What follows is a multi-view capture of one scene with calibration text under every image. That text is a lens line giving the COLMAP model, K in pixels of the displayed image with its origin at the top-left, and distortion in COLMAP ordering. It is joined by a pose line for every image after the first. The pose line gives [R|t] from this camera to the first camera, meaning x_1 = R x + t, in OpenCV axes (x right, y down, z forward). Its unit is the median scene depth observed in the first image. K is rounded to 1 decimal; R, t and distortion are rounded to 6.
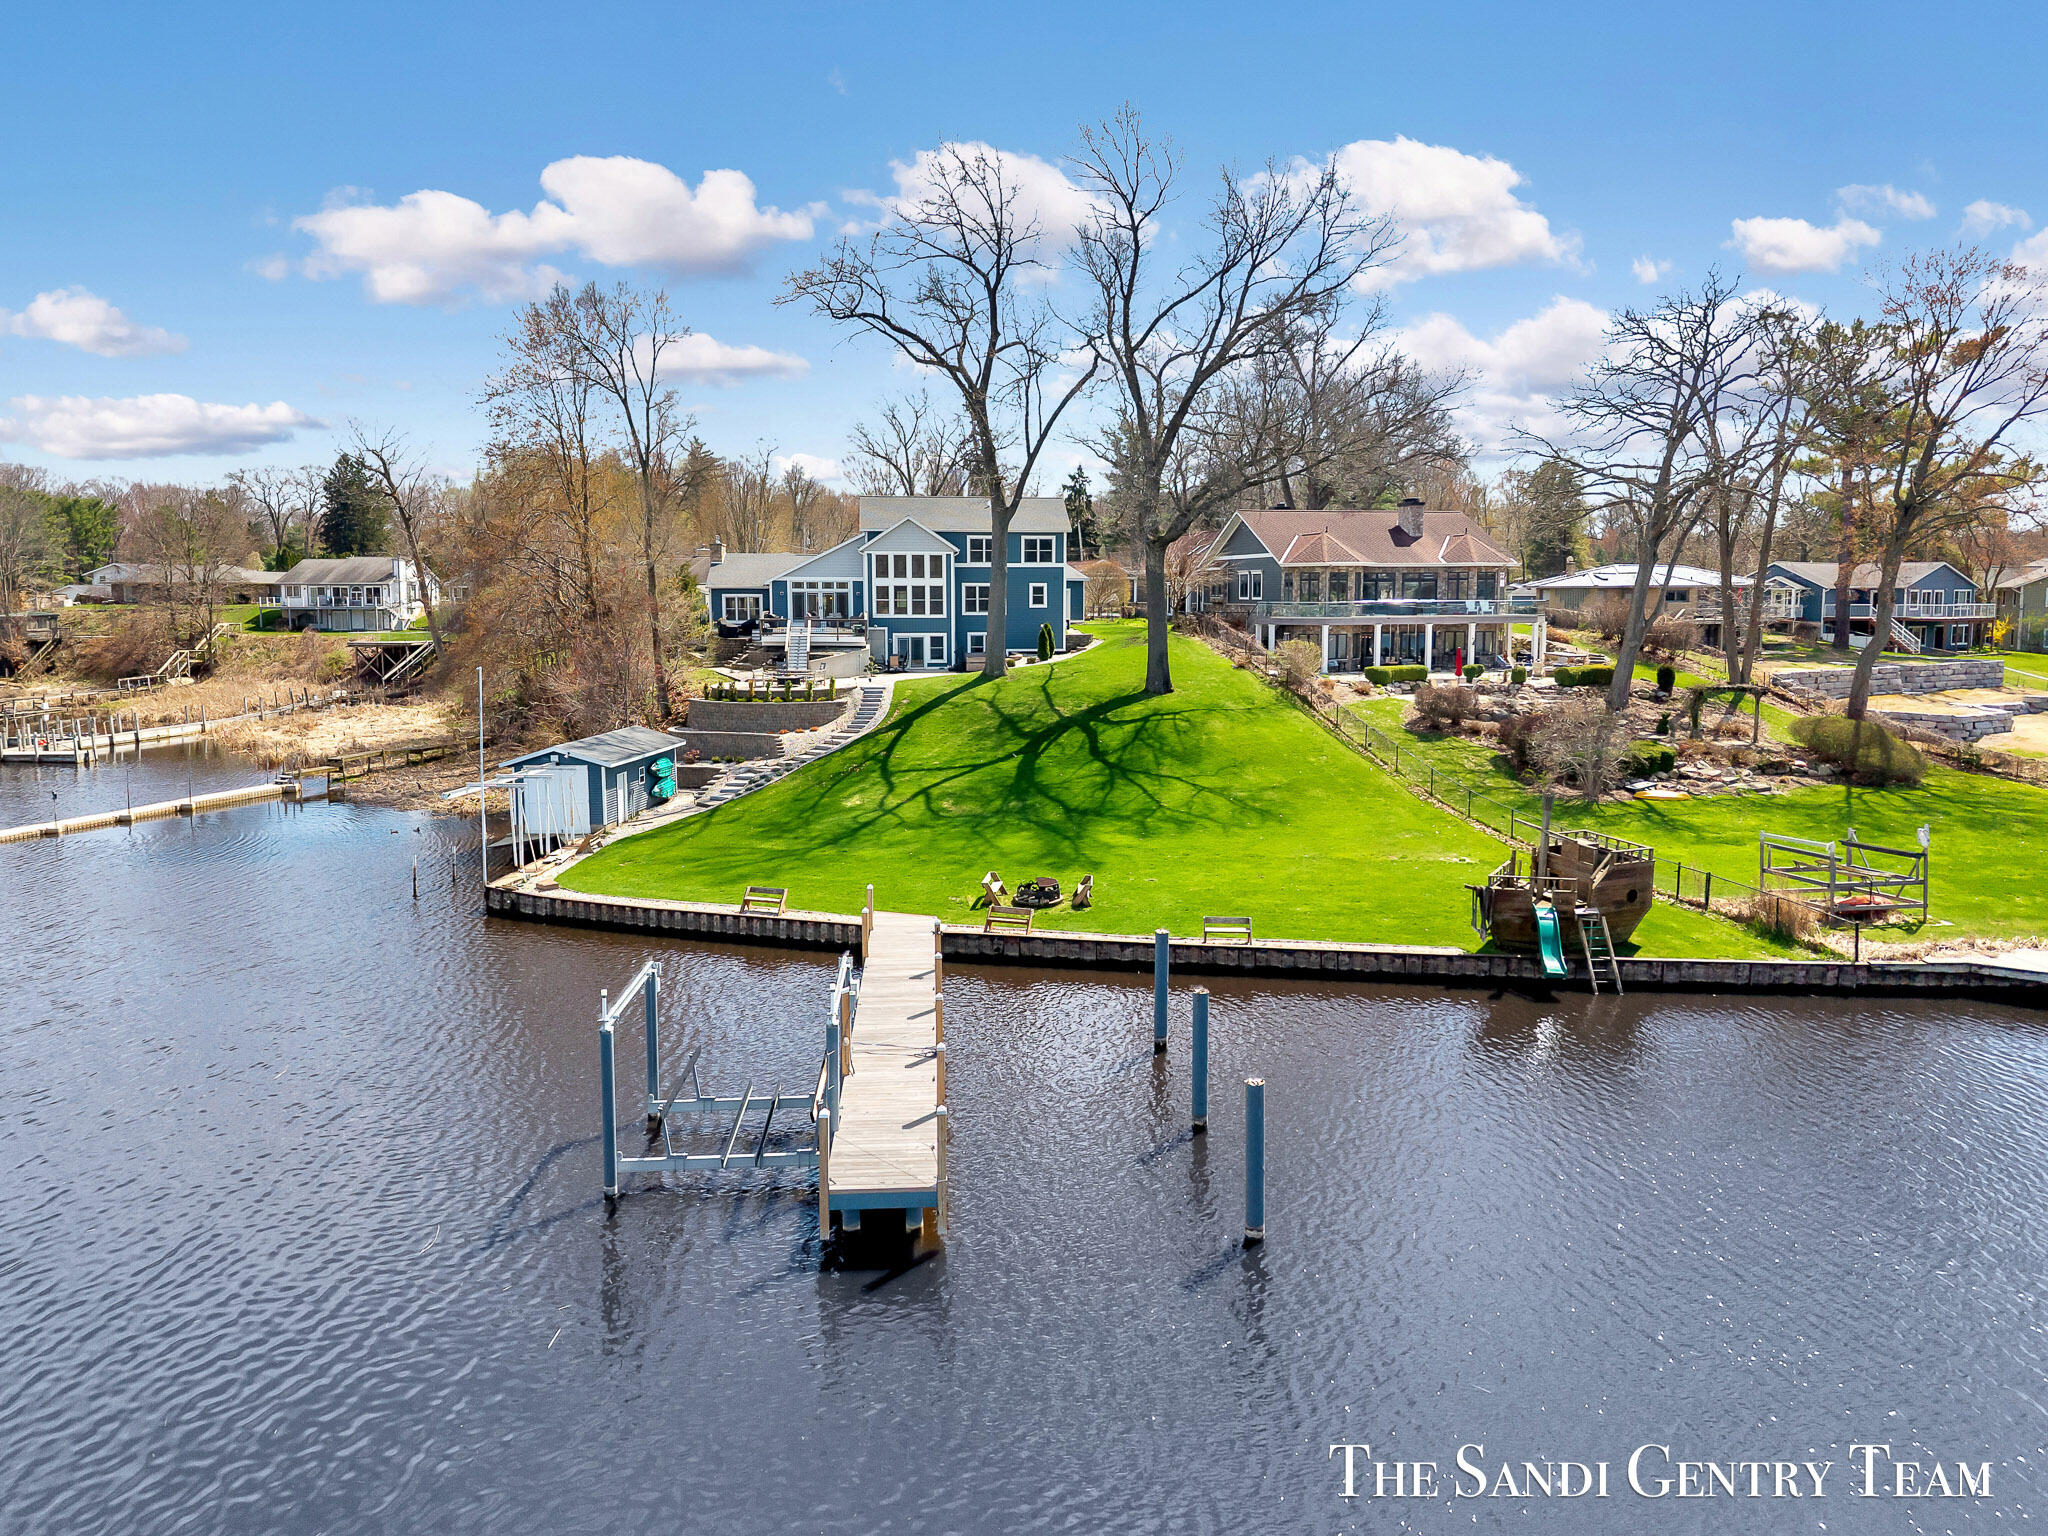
lens RADIAL K [[1402.4, 0, 1023.0], [0, 1402.4, 765.8], [0, 0, 1]] dist [0.001779, -0.002352]
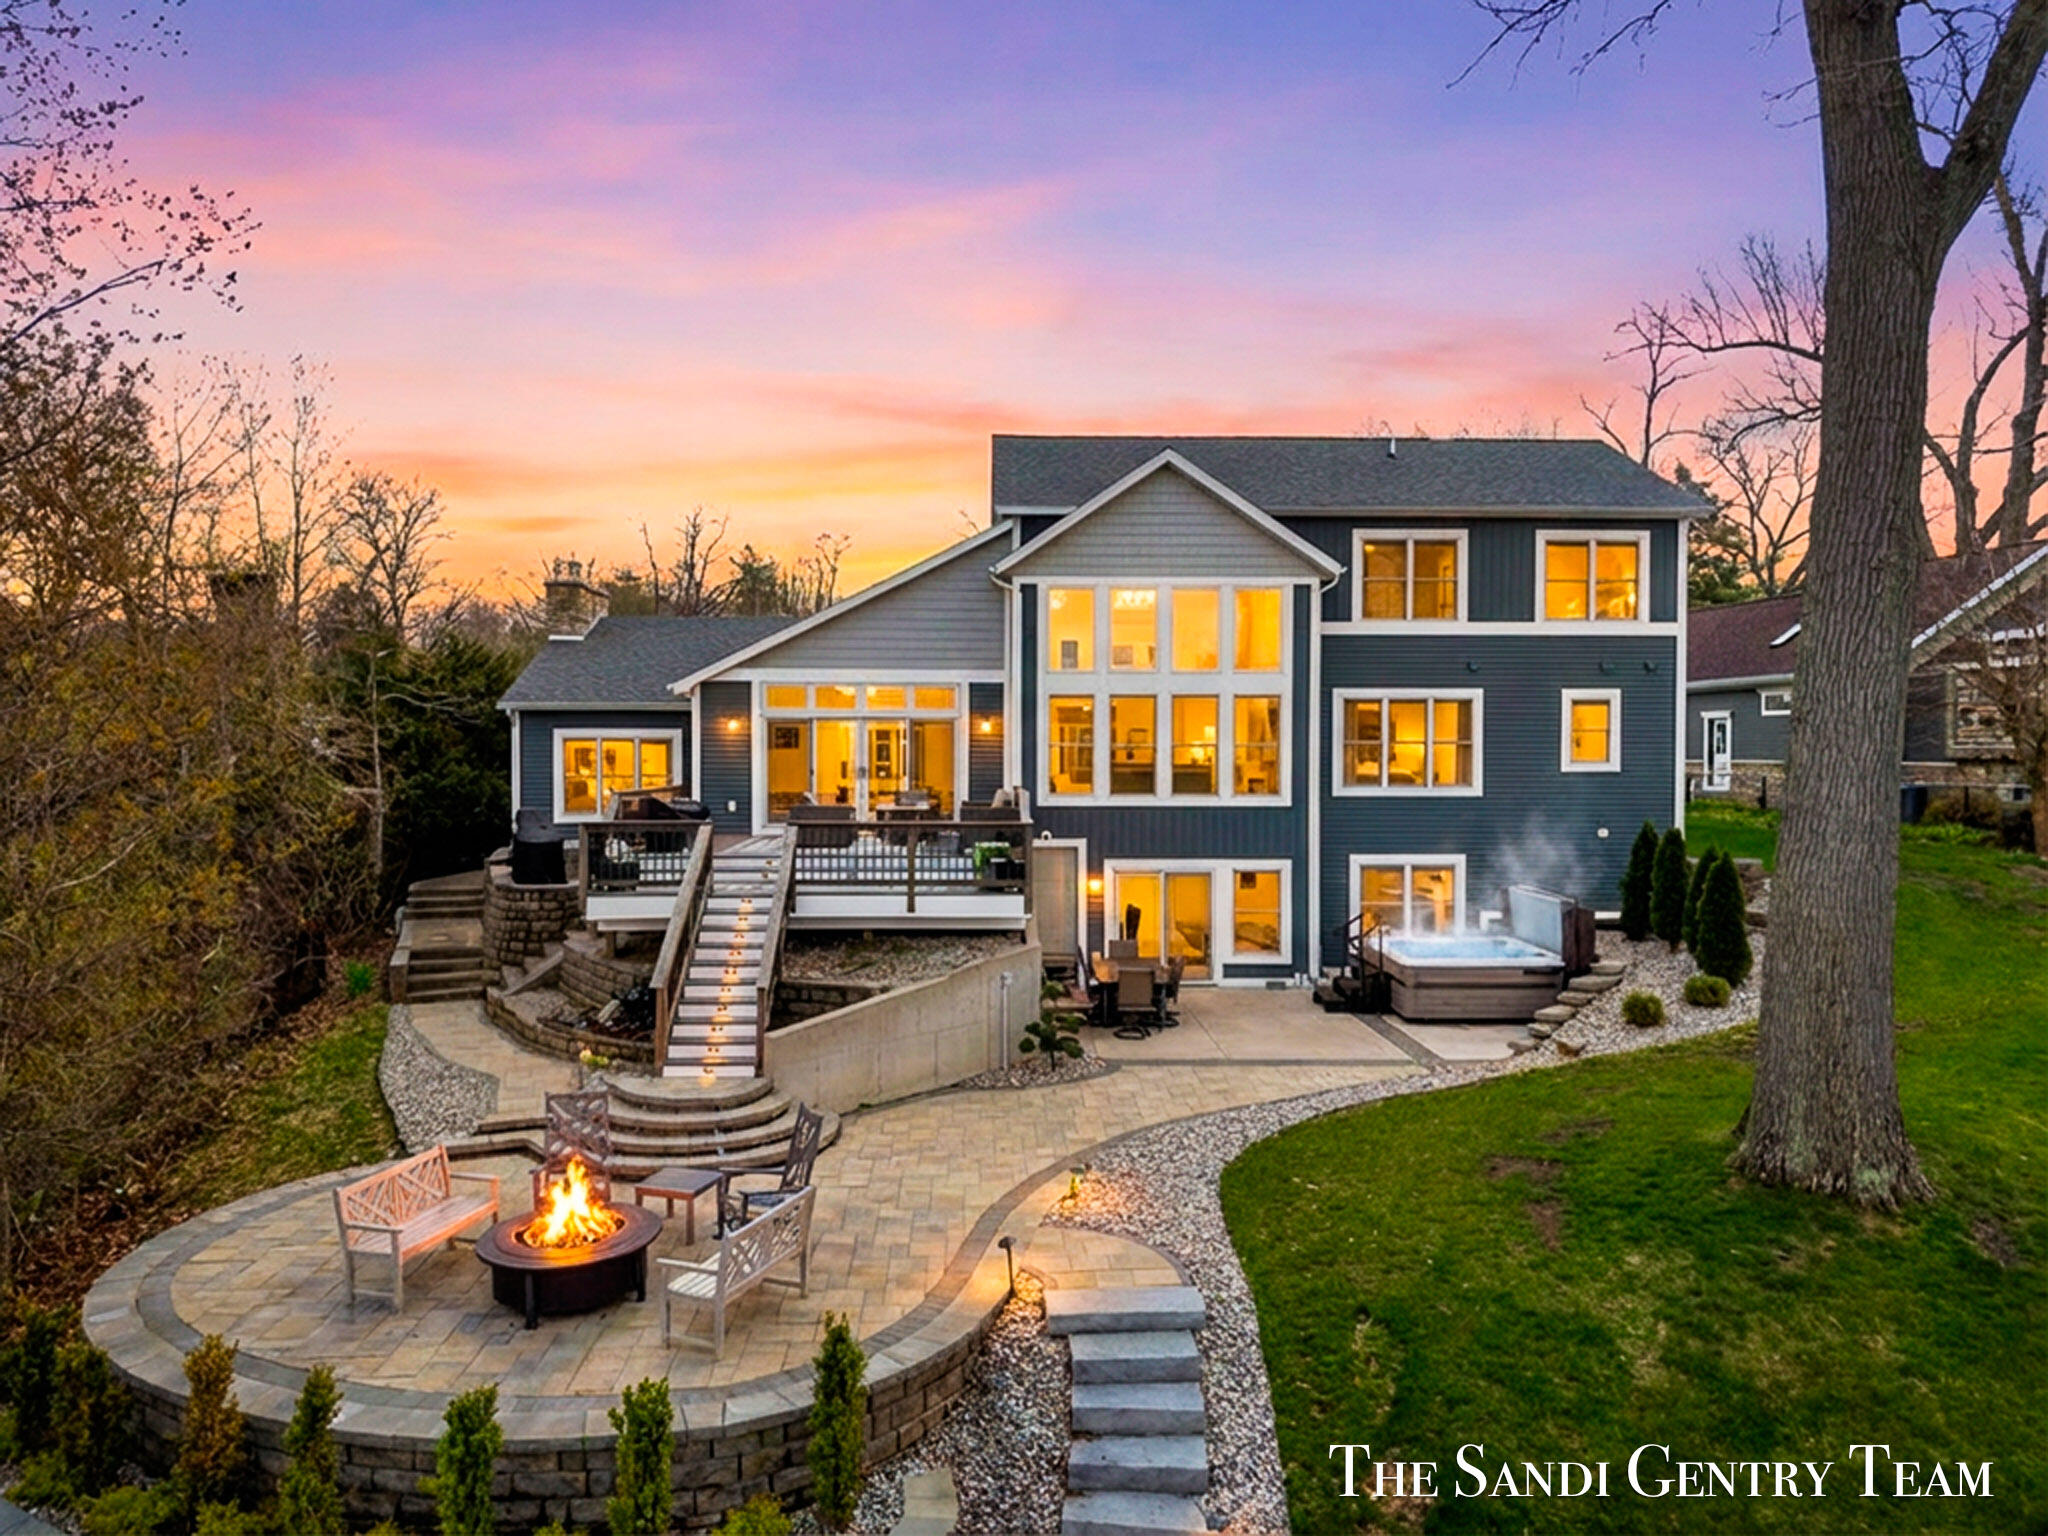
lens RADIAL K [[1402.4, 0, 1024.2], [0, 1402.4, 770.4], [0, 0, 1]] dist [0.001779, -0.002352]
pose [[0.997765, -0.000366, -0.066822, -0.089958], [-0.007047, 0.993832, -0.110669, -0.080475], [0.066450, 0.110892, 0.991608, 0.709169]]
